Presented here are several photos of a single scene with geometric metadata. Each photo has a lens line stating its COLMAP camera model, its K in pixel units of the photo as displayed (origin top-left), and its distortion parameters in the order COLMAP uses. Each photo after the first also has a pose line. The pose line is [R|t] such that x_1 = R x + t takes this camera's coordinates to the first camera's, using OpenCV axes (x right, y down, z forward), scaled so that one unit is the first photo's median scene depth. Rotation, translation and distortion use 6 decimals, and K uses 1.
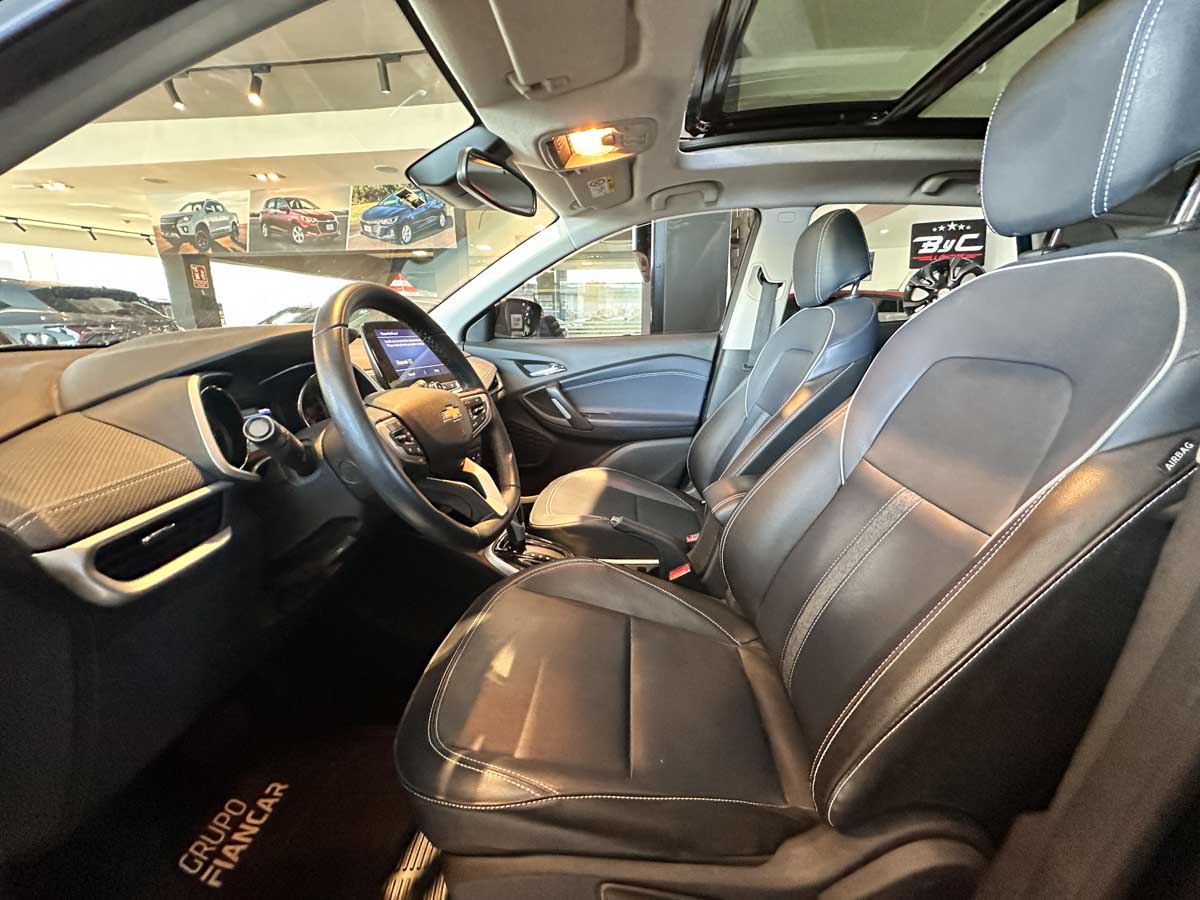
lens RADIAL K [[472.0, 0, 600.0], [0, 472.0, 450.0], [0, 0, 1]] dist [-0.002715, -0.000160]
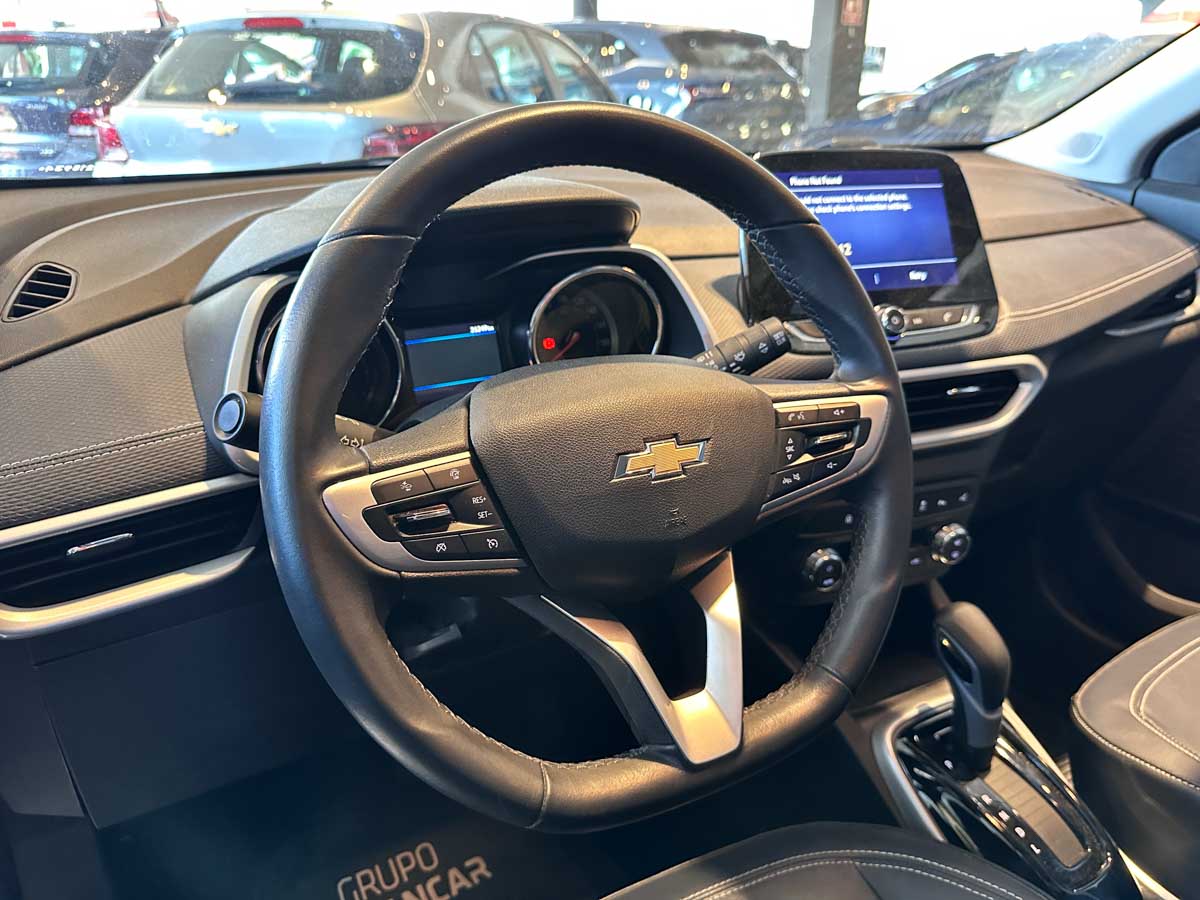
lens RADIAL K [[865.7, 0, 631.5], [0, 865.7, 435.0], [0, 0, 1]] dist [-0.007523, -0.000668]
pose [[0.587972, 0.326760, -0.739944, 0.153050], [-0.229970, 0.944553, 0.234378, -0.211178], [0.775502, 0.032357, 0.630516, 0.442905]]
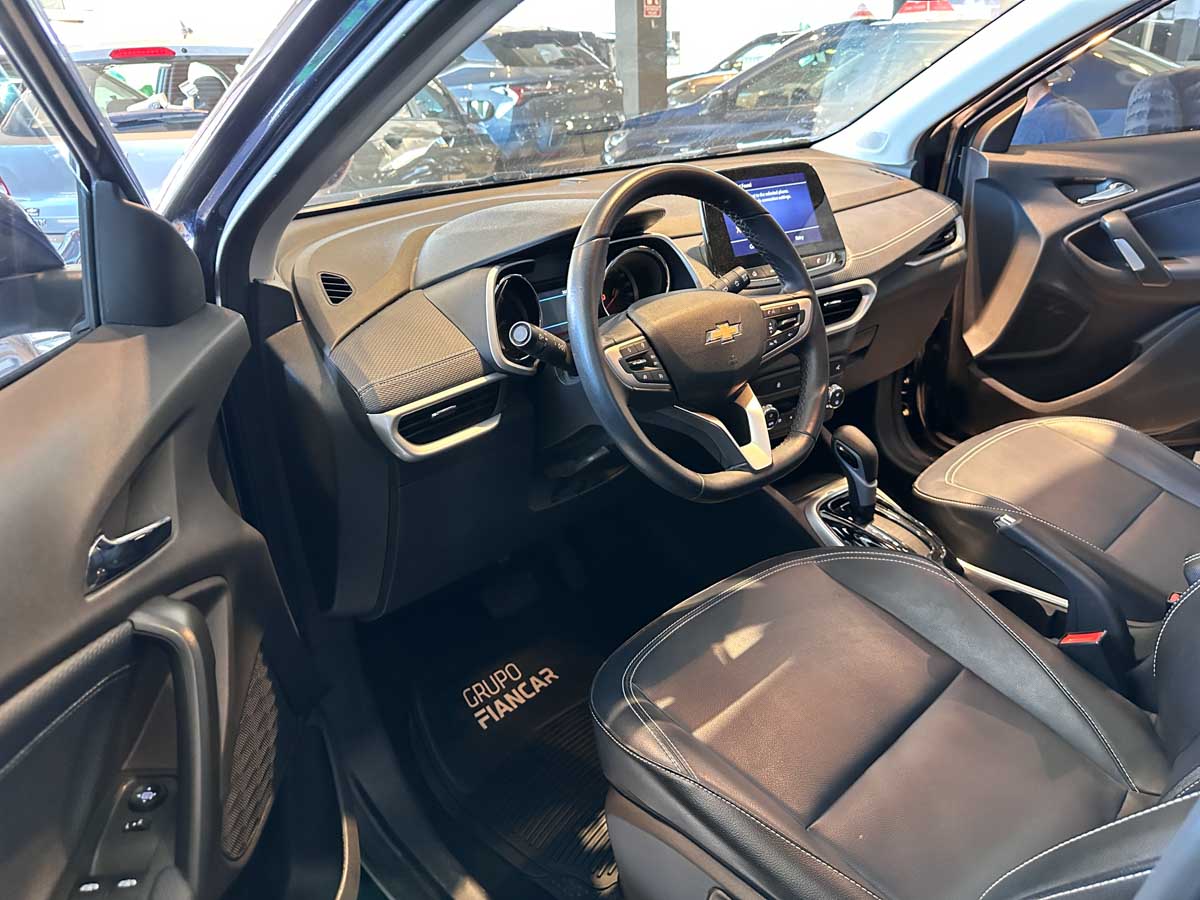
lens RADIAL K [[851.5, 0, 622.8], [0, 851.5, 439.0], [0, 0, 1]] dist [0.028422, -0.001423]
pose [[0.745363, 0.255796, -0.615631, 0.419429], [-0.146727, 0.963760, 0.222796, -0.168278], [0.650311, -0.075734, 0.755883, -0.196510]]
